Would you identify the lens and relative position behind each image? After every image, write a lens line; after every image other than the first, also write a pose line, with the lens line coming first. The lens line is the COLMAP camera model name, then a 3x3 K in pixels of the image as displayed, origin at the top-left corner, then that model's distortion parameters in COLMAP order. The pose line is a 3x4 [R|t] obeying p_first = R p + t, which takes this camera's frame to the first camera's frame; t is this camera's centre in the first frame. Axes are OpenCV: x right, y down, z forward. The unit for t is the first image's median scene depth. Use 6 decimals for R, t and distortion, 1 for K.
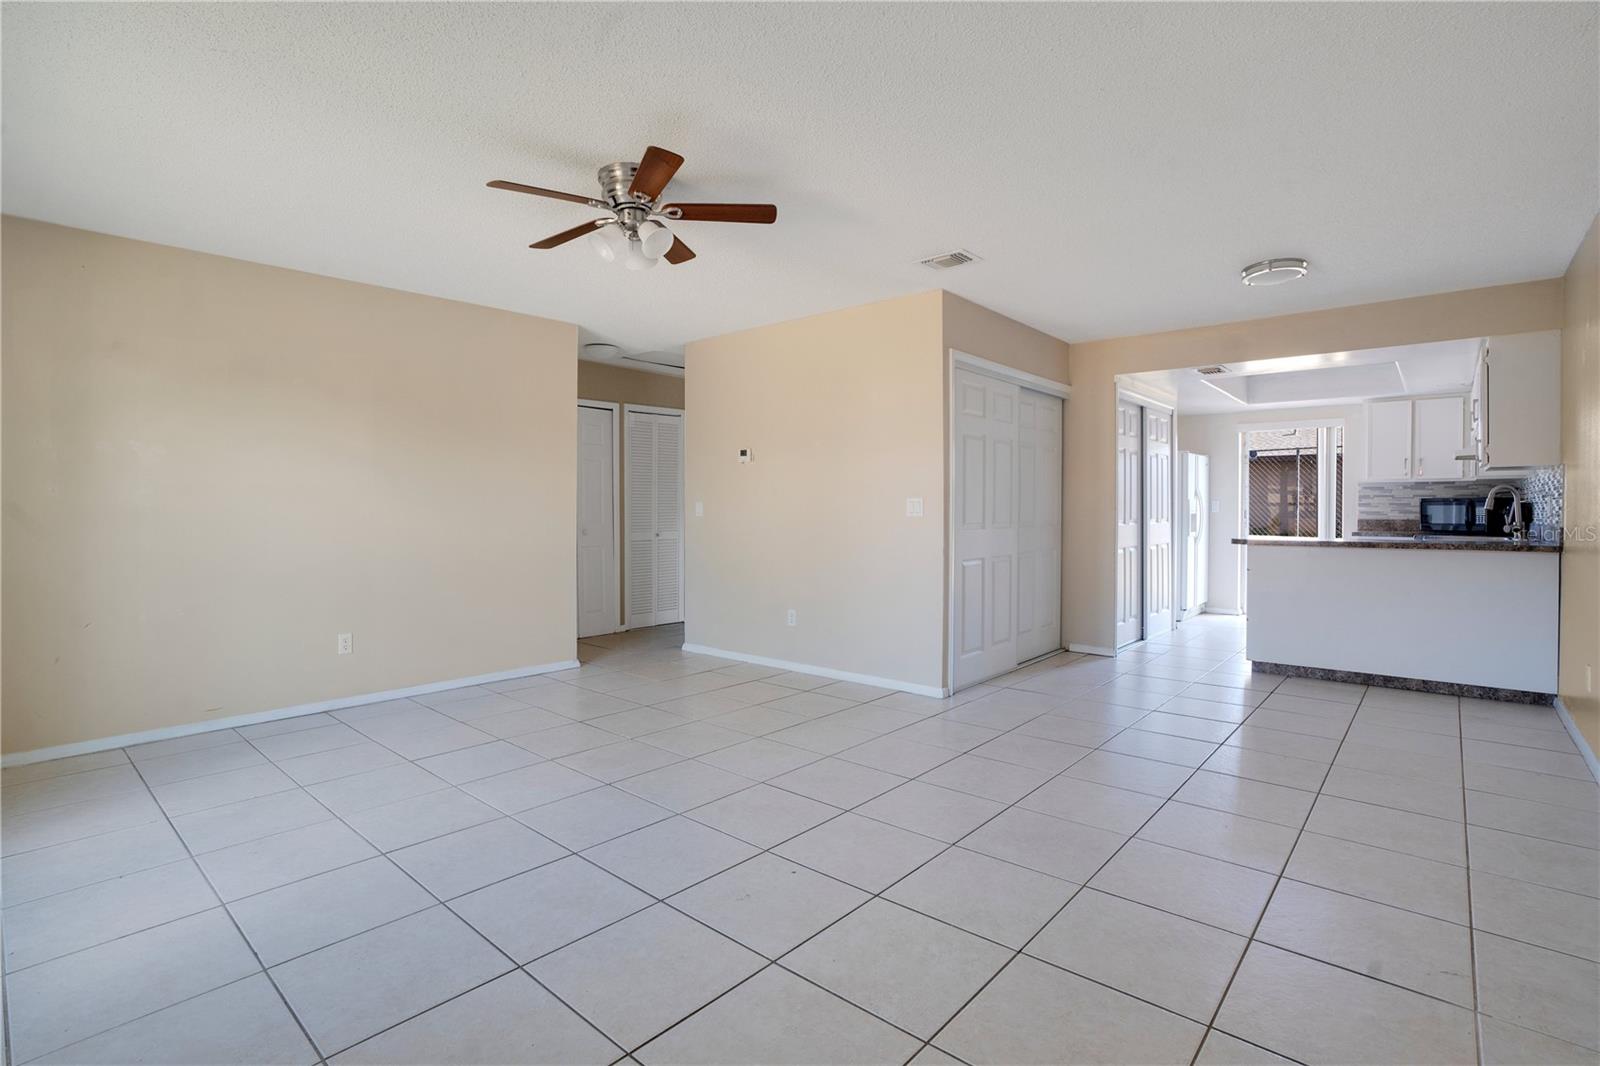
lens RADIAL K [[768.2, 0, 782.9], [0, 768.2, 519.6], [0, 0, 1]] dist [-0.063949, 0.020755]
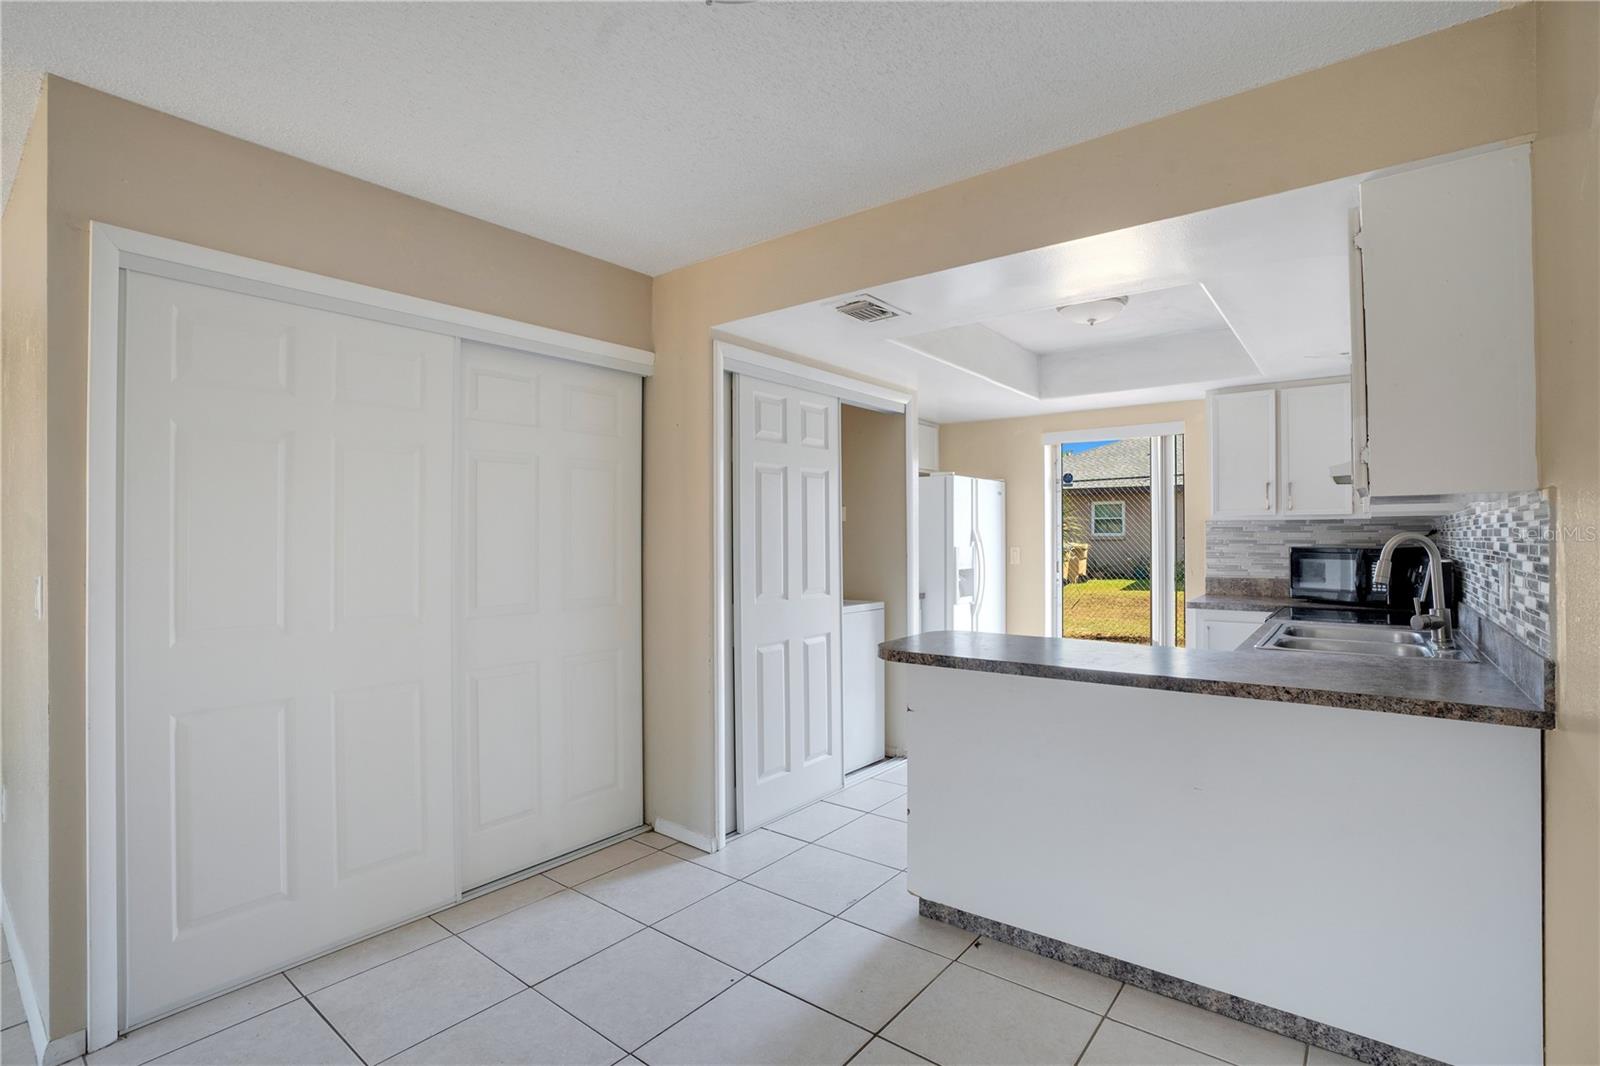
lens RADIAL K [[754.1, 0, 800.0], [0, 754.1, 533.0], [0, 0, 1]] dist [-0.044155, 0.000364]
pose [[0.997682, -0.003588, 0.067957, 0.408099], [0.005311, 0.999669, -0.025181, -0.026762], [-0.067845, 0.025484, 0.997370, 0.408345]]
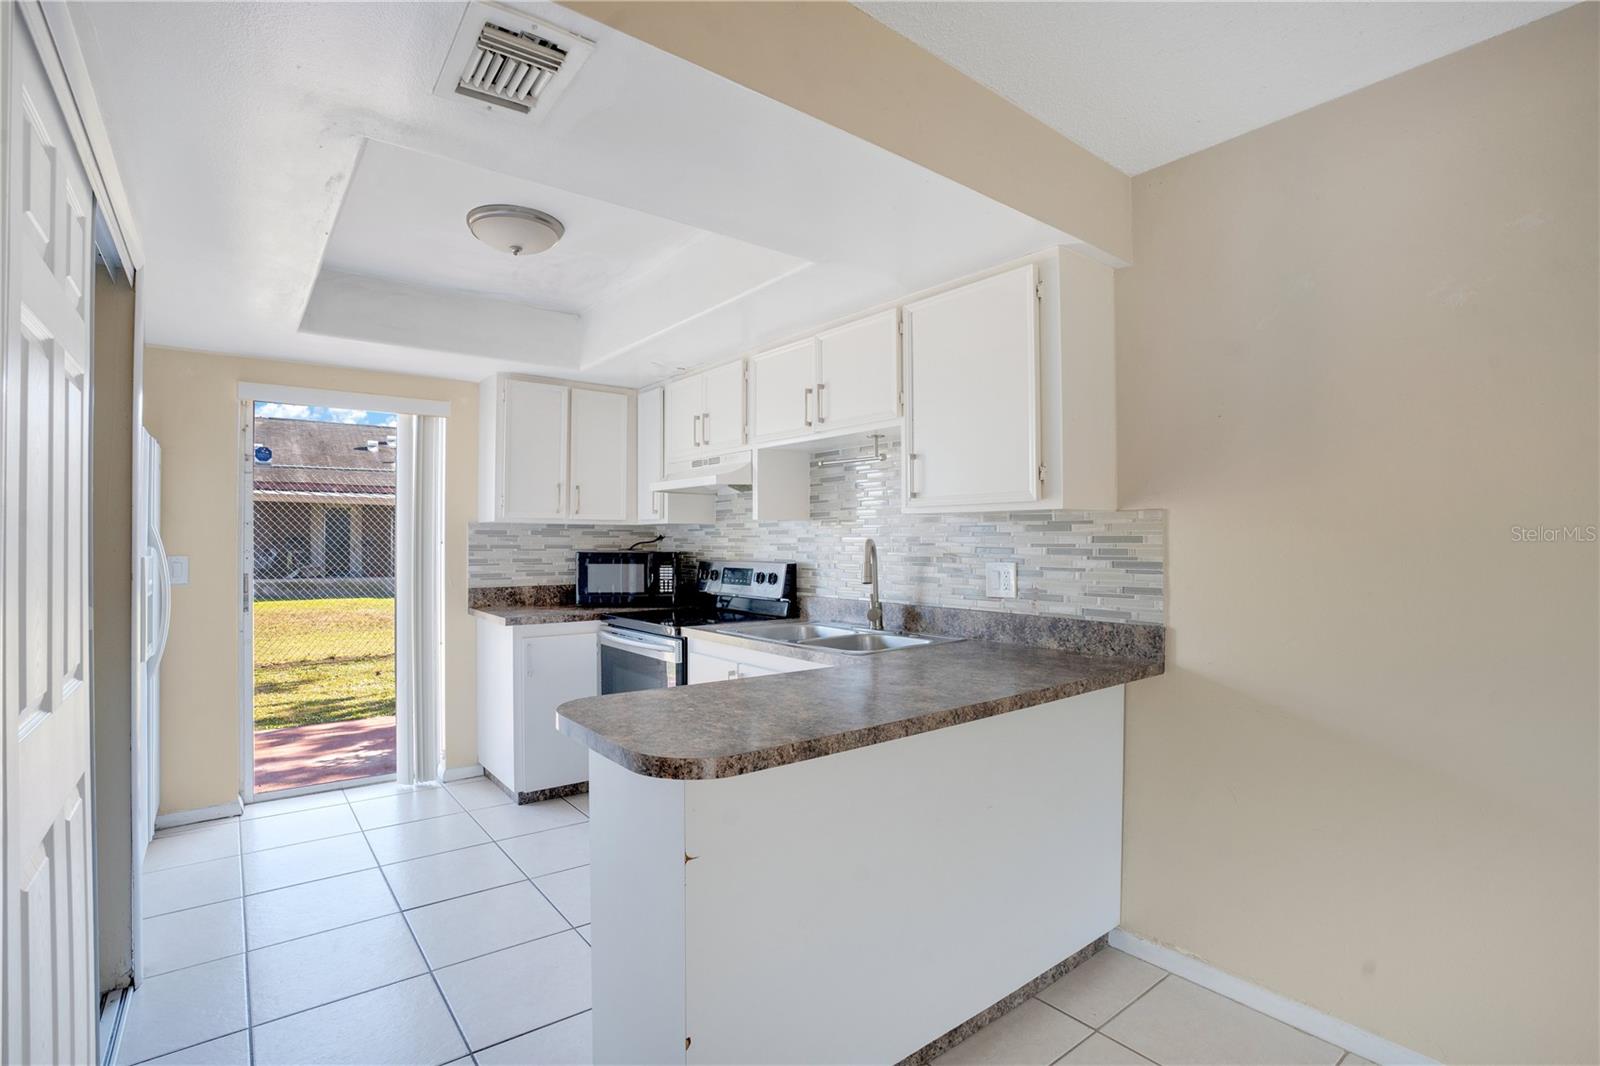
lens RADIAL K [[754.1, 0, 800.0], [0, 754.1, 533.0], [0, 0, 1]] dist [-0.044155, 0.000364]
pose [[0.178072, 0.008365, 0.983982, 0.289393], [0.015885, 0.999809, -0.011375, -0.034179], [-0.983889, 0.017656, 0.177906, 0.714662]]
